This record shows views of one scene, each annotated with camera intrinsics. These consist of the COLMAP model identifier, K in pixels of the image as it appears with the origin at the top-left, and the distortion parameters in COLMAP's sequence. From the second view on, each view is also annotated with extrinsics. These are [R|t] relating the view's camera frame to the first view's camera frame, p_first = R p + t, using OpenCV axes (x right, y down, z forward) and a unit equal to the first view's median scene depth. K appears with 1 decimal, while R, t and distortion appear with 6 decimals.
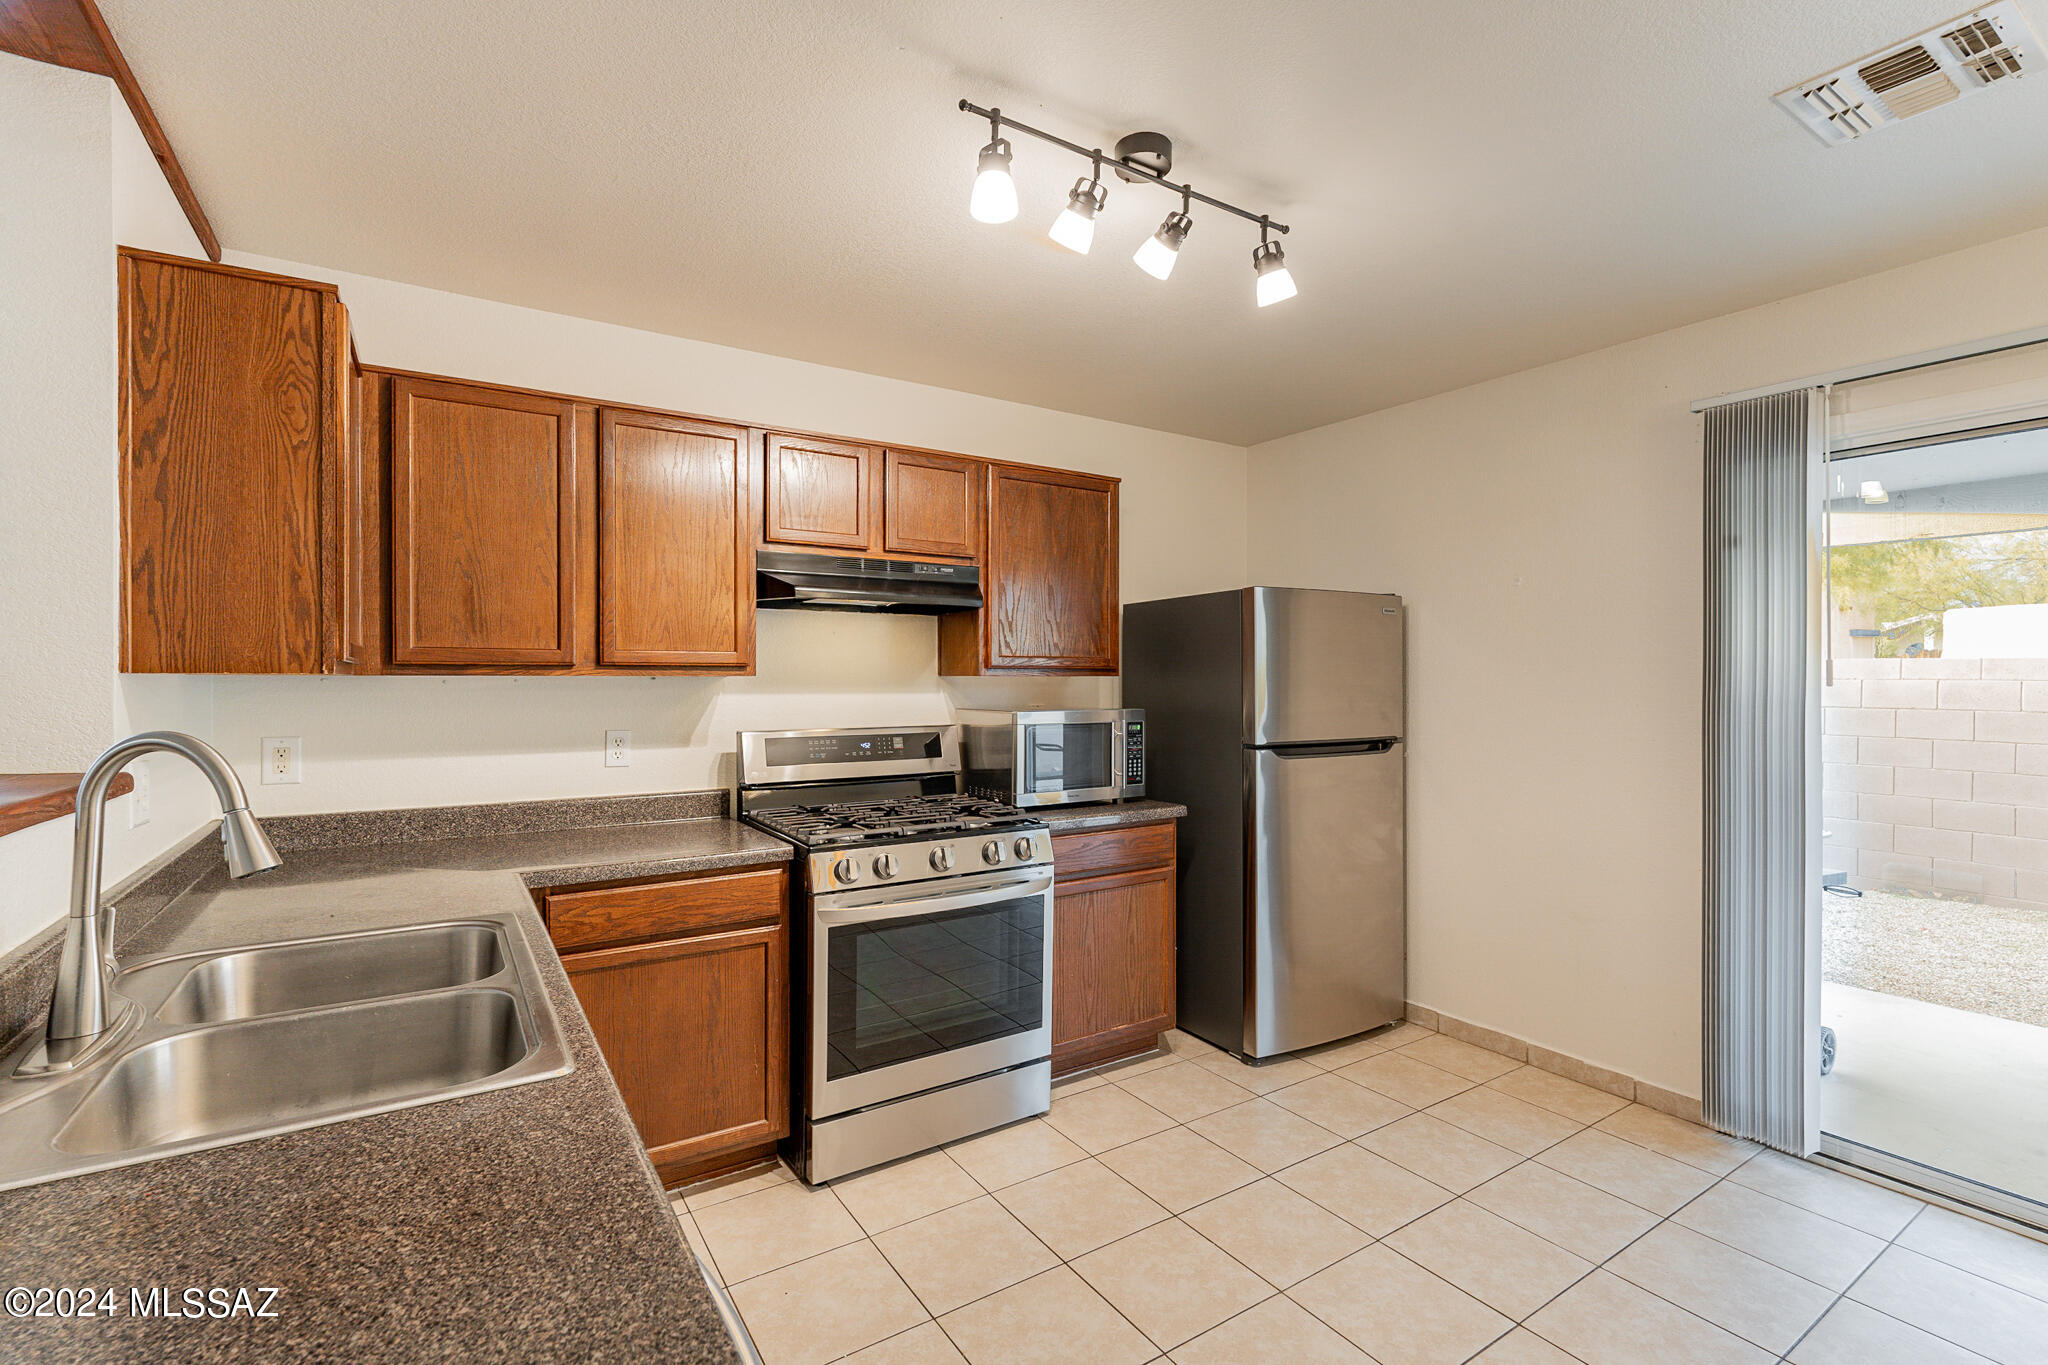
lens RADIAL K [[899.9, 0, 1027.8], [0, 899.9, 684.0], [0, 0, 1]] dist [-0.006343, 0.002568]
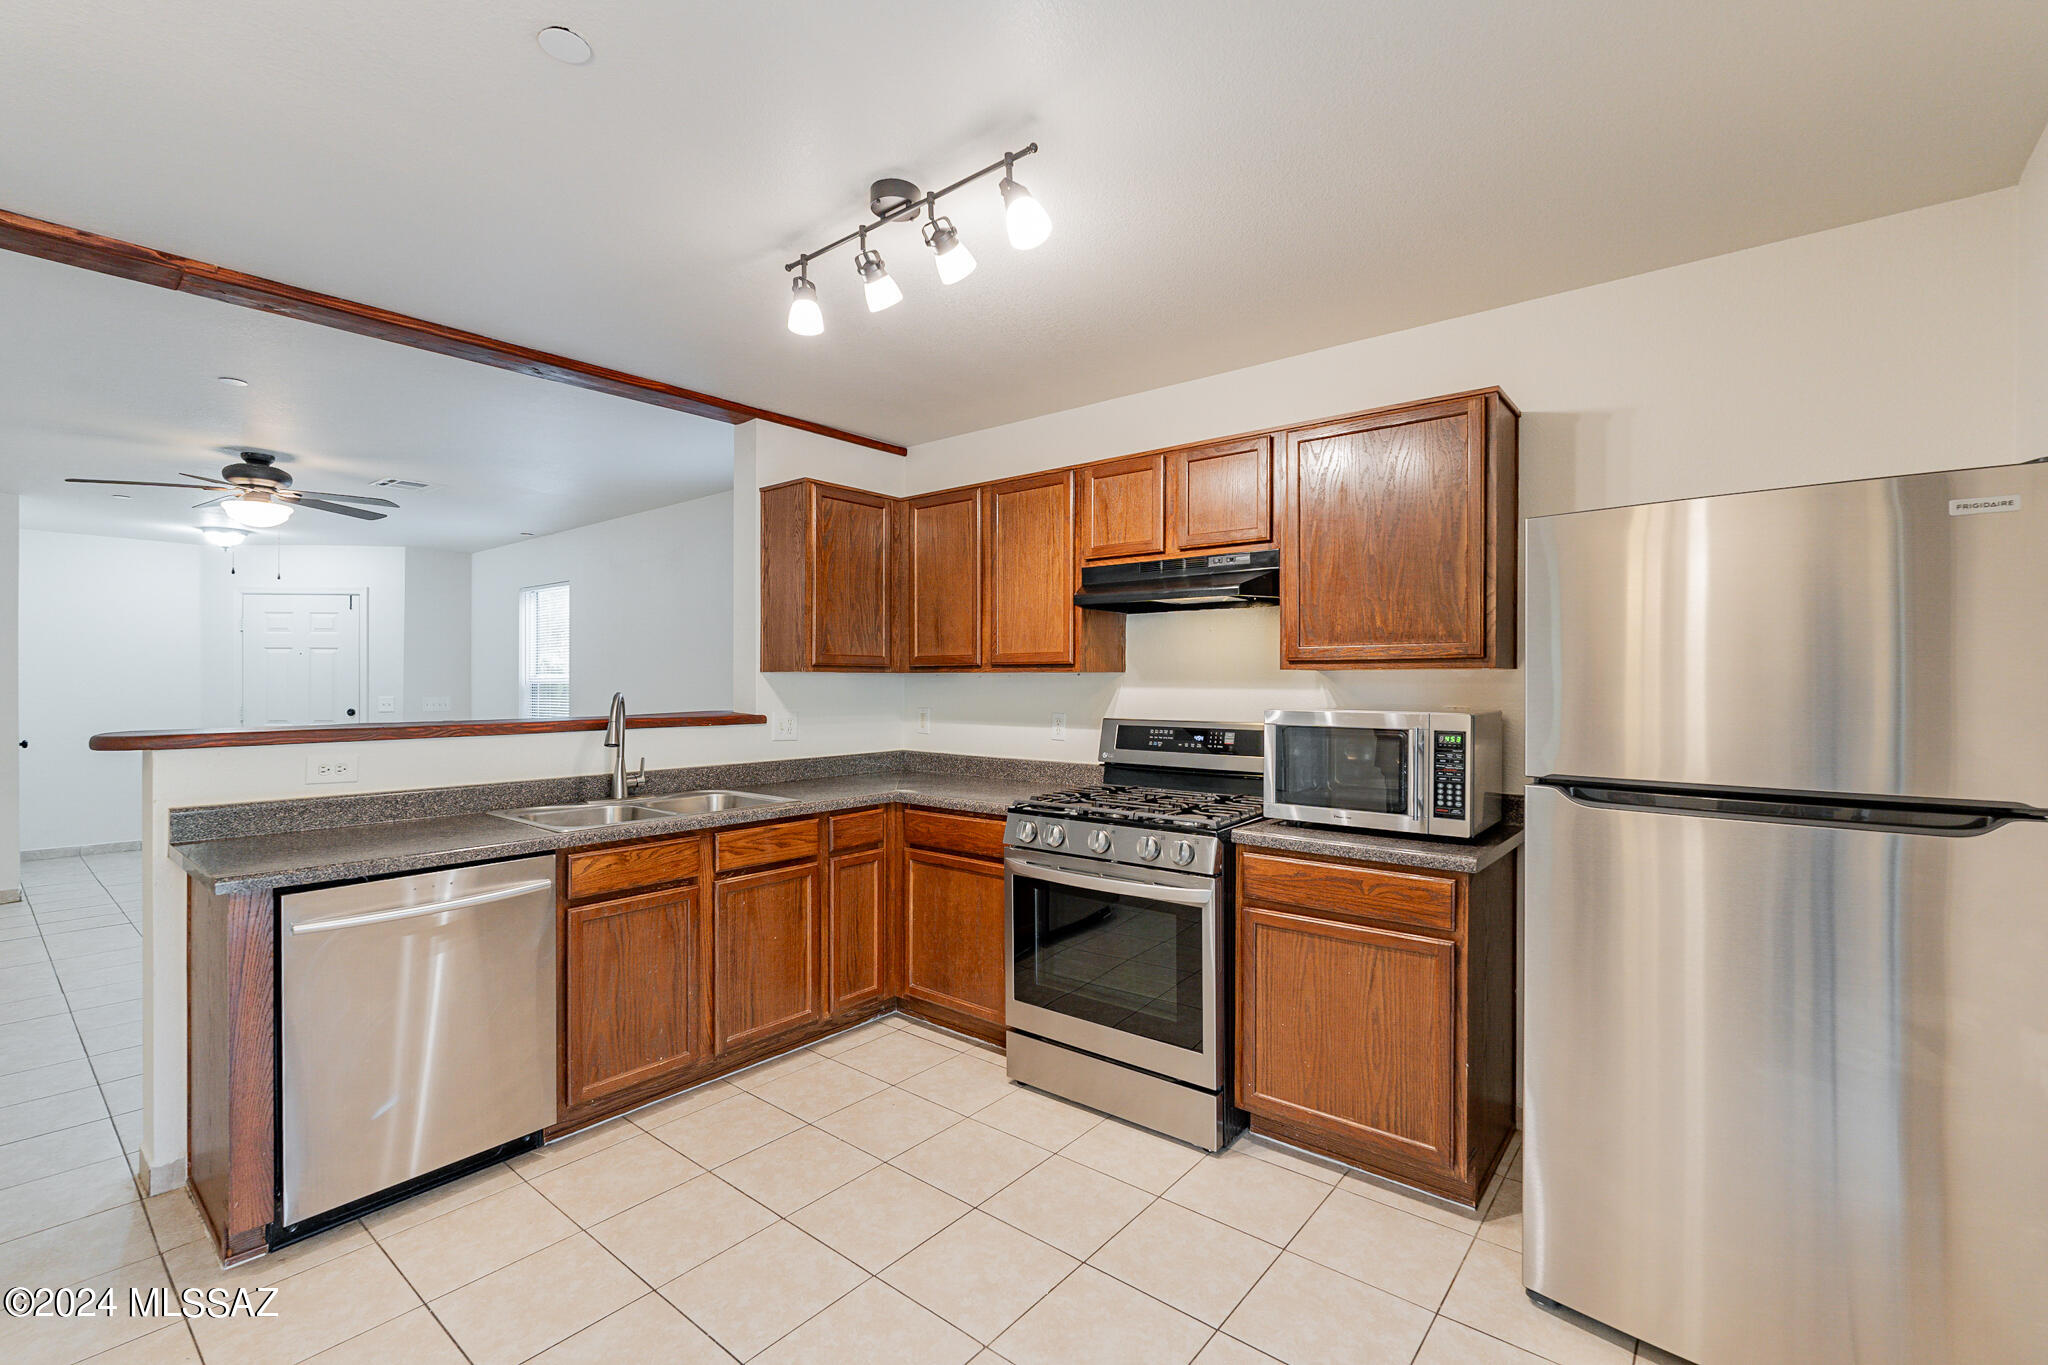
lens RADIAL K [[899.9, 0, 1015.1], [0, 899.9, 681.3], [0, 0, 1]] dist [-0.006343, 0.002568]
pose [[0.301096, -0.001267, -0.953593, 0.871254], [-0.009570, 0.999945, -0.004350, 0.010934], [0.953546, 0.010436, 0.301068, 0.572002]]
